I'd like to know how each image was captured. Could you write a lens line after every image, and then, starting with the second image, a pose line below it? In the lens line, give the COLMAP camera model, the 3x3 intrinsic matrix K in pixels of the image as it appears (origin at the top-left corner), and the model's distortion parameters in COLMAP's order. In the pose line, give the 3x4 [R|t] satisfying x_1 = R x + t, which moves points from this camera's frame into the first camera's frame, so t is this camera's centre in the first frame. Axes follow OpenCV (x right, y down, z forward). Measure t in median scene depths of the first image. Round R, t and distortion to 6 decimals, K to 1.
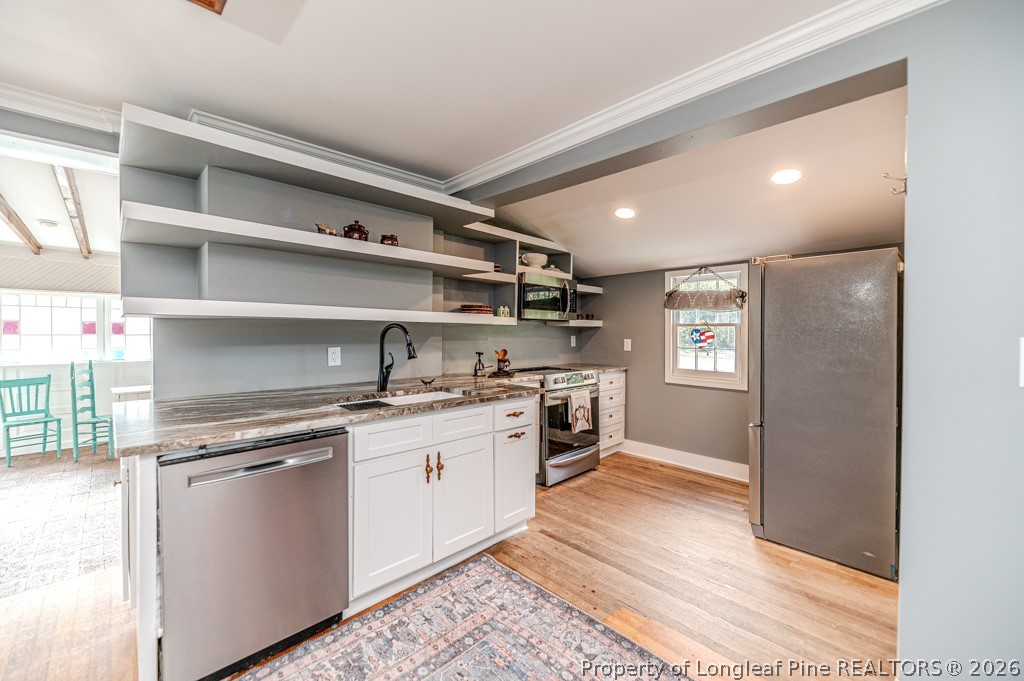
lens RADIAL K [[413.8, 0, 517.5], [0, 413.8, 339.4], [0, 0, 1]] dist [-0.000897, -0.000070]
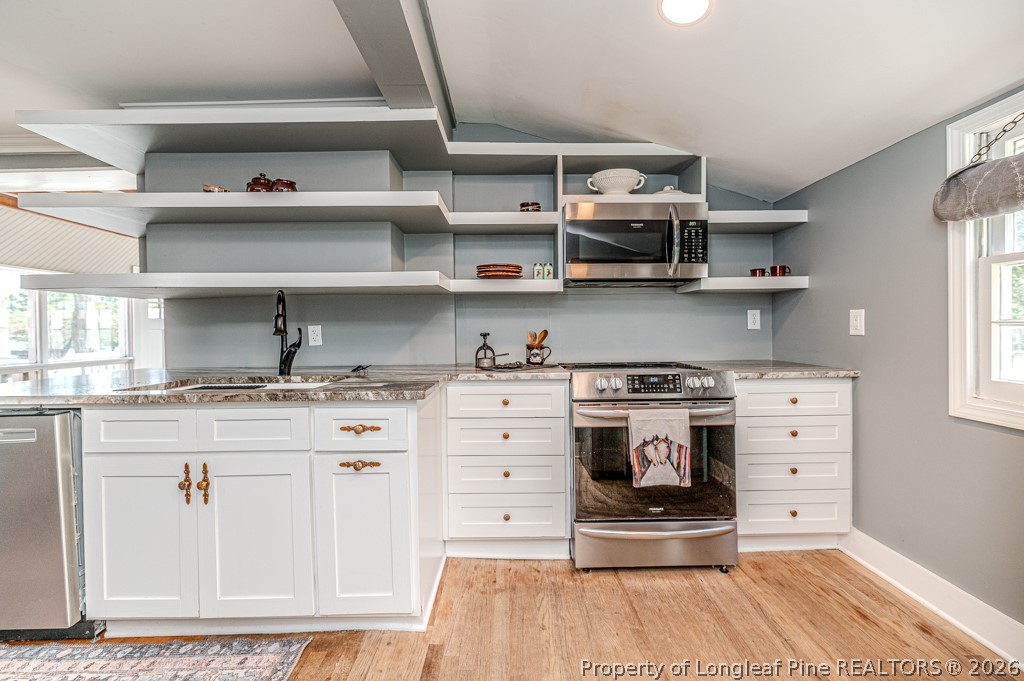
lens RADIAL K [[407.8, 0, 508.4], [0, 407.8, 340.3], [0, 0, 1]] dist [0.000385, 0.000168]
pose [[0.706977, 0.002119, -0.707234, 0.384575], [0.003452, 0.999973, 0.006448, 0.036354], [0.707228, -0.007000, 0.706951, 0.513810]]
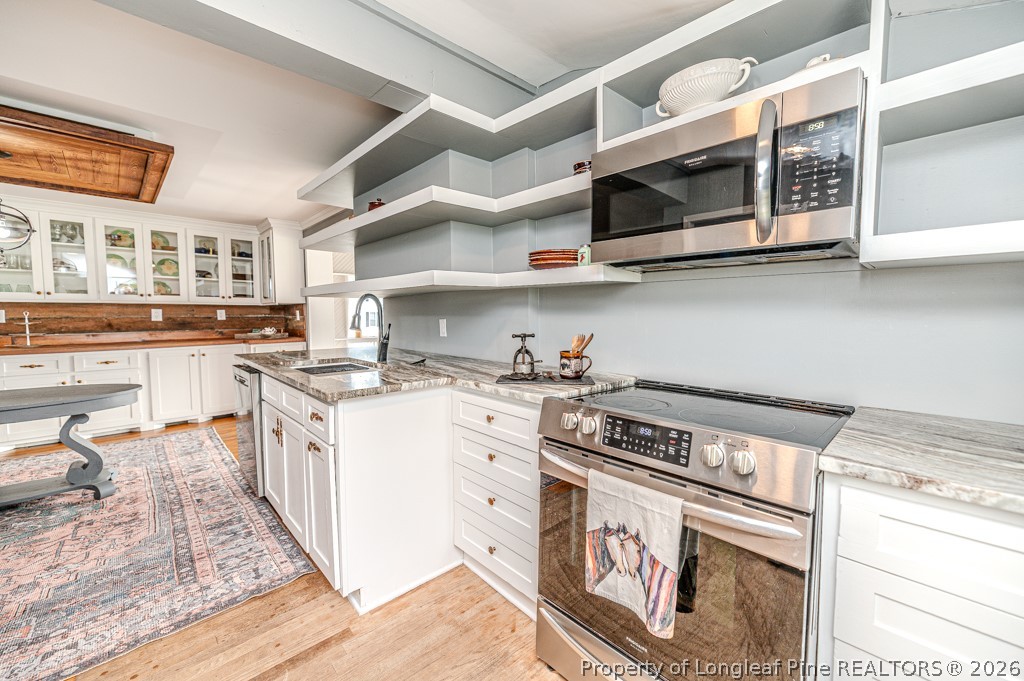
lens RADIAL K [[407.8, 0, 508.4], [0, 407.8, 340.3], [0, 0, 1]] dist [0.000385, 0.000168]
pose [[-0.039381, 0.062264, -0.997282, 0.453790], [-0.014842, 0.997910, 0.062889, 0.003674], [0.999114, 0.017278, -0.038375, 0.933162]]
